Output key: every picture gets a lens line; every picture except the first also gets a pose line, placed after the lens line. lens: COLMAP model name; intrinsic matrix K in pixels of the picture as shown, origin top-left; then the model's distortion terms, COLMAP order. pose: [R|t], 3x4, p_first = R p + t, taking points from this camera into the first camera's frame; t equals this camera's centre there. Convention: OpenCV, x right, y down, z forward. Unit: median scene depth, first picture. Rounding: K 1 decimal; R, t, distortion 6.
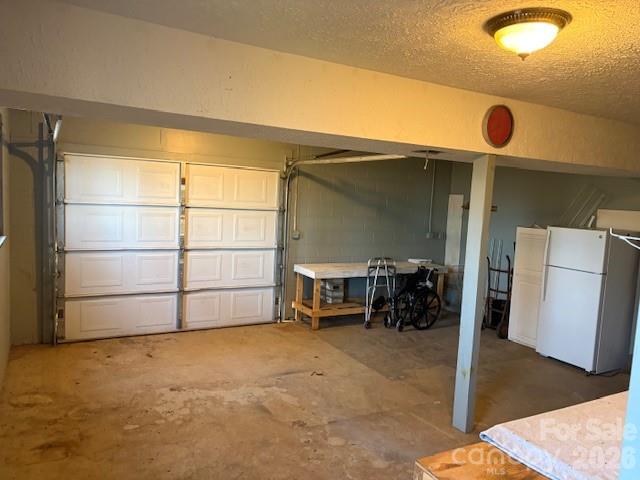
lens RADIAL K [[485.0, 0, 318.6], [0, 485.0, 241.2], [0, 0, 1]] dist [0.043964, -0.012189]
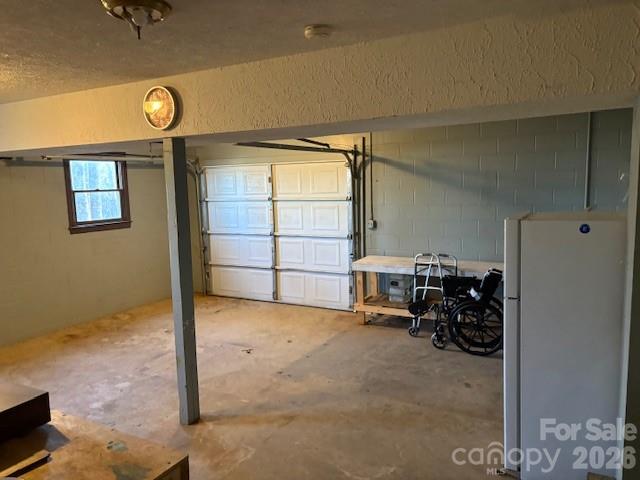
lens RADIAL K [[485.0, 0, 317.5], [0, 485.0, 239.3], [0, 0, 1]] dist [0.043964, -0.012189]
pose [[0.519723, 0.036387, -0.853560, 0.812052], [-0.025722, 0.999306, 0.026938, -0.008523], [0.853948, 0.007955, 0.520298, 0.456315]]
